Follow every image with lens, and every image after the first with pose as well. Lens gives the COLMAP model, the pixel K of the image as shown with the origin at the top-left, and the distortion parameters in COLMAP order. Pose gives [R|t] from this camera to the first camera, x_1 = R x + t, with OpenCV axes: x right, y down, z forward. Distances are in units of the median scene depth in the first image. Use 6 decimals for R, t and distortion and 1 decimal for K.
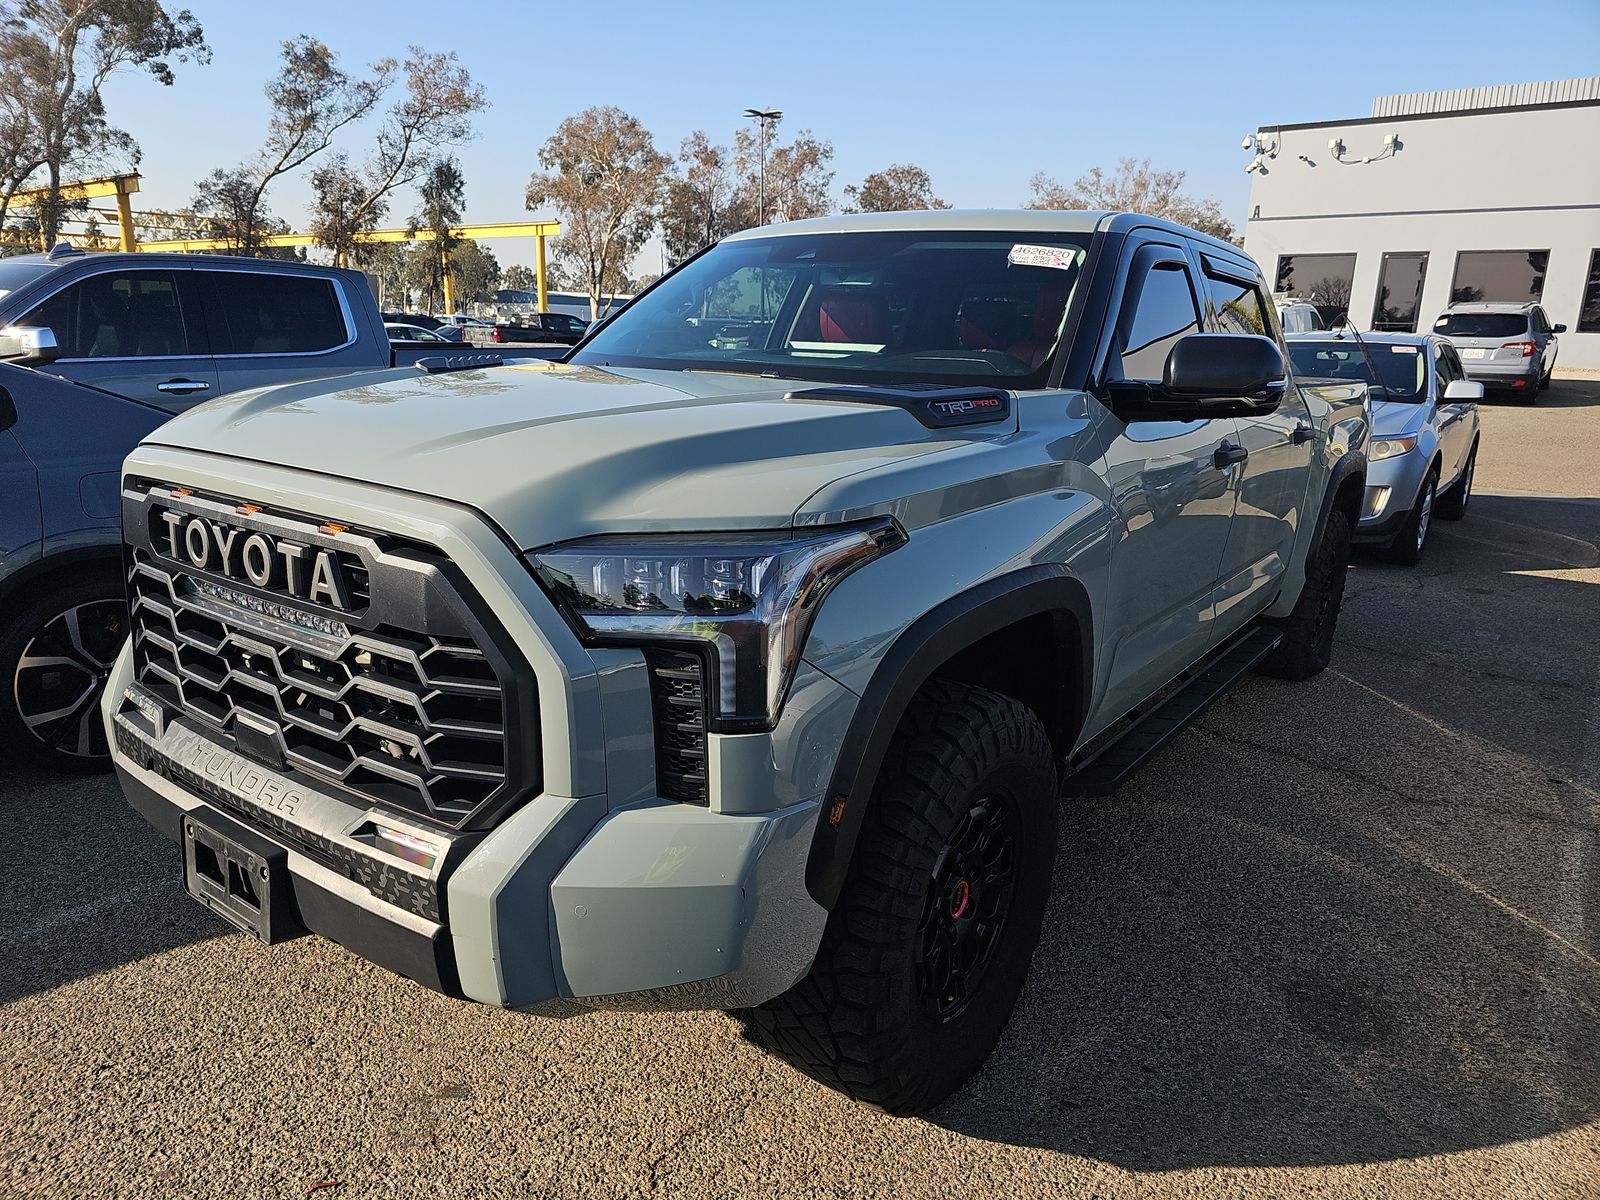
lens RADIAL K [[1087.2, 0, 806.1], [0, 1087.2, 597.8], [0, 0, 1]] dist [0.043219, -0.041237]
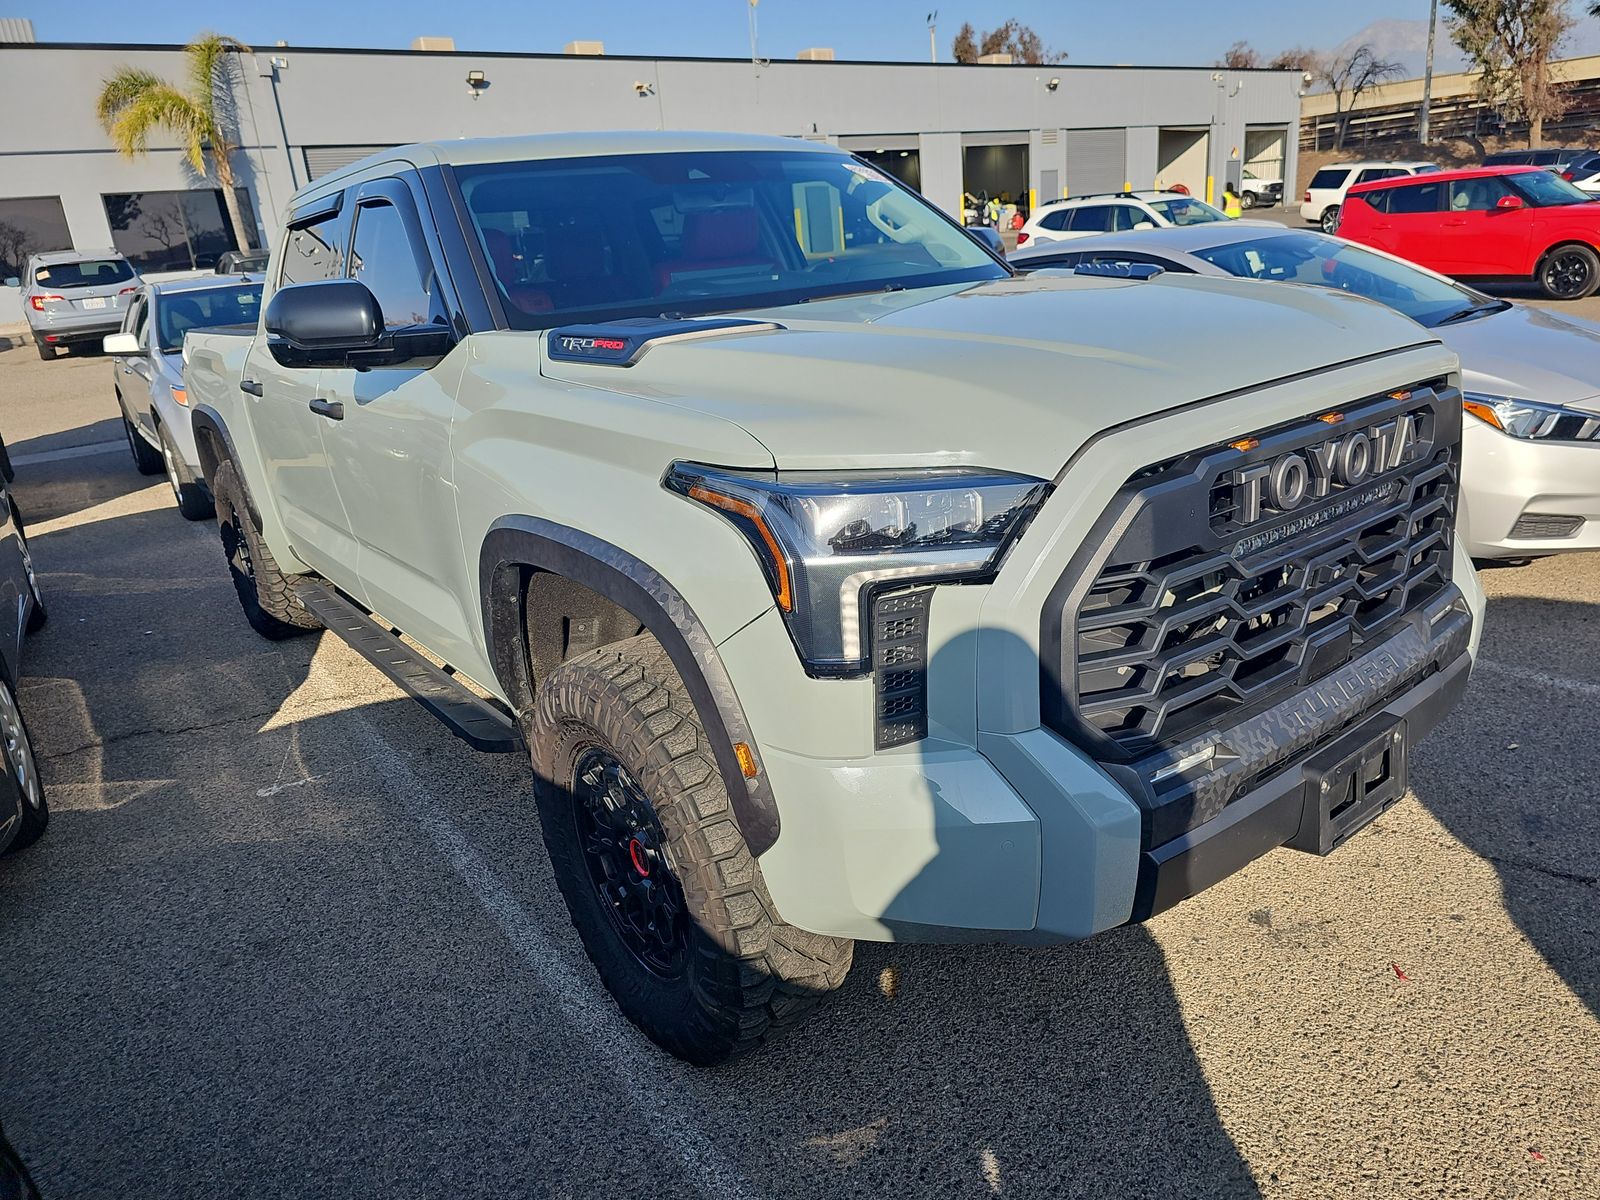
lens RADIAL K [[1087.2, 0, 806.1], [0, 1087.2, 597.8], [0, 0, 1]] dist [0.043219, -0.041237]
pose [[0.239833, -0.351377, 0.904994, -0.187605], [0.316460, 0.909579, 0.269292, -0.041511], [-0.917787, 0.221809, 0.329344, 0.137194]]
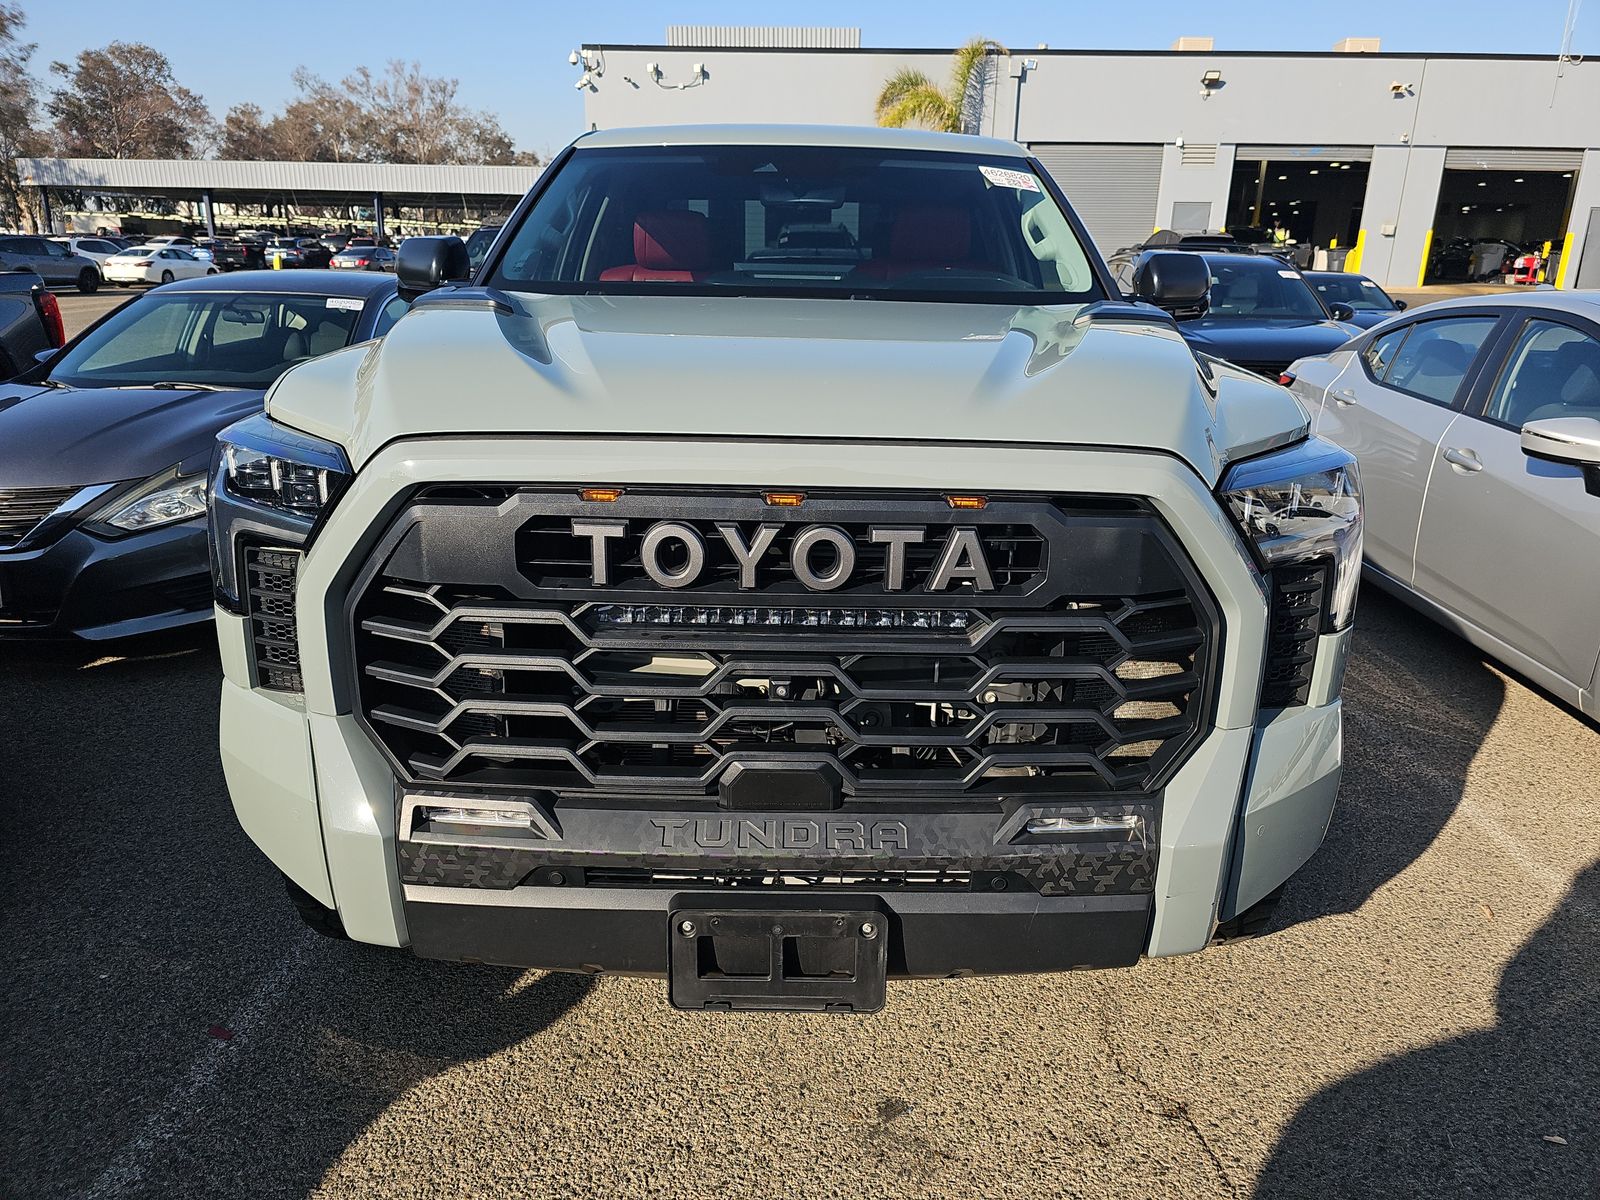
lens RADIAL K [[1087.2, 0, 806.1], [0, 1087.2, 597.8], [0, 0, 1]] dist [0.043219, -0.041237]
pose [[0.793604, -0.192731, 0.577103, -0.115457], [0.150875, 0.981216, 0.120214, -0.012242], [-0.589432, -0.008332, 0.807775, 0.044188]]
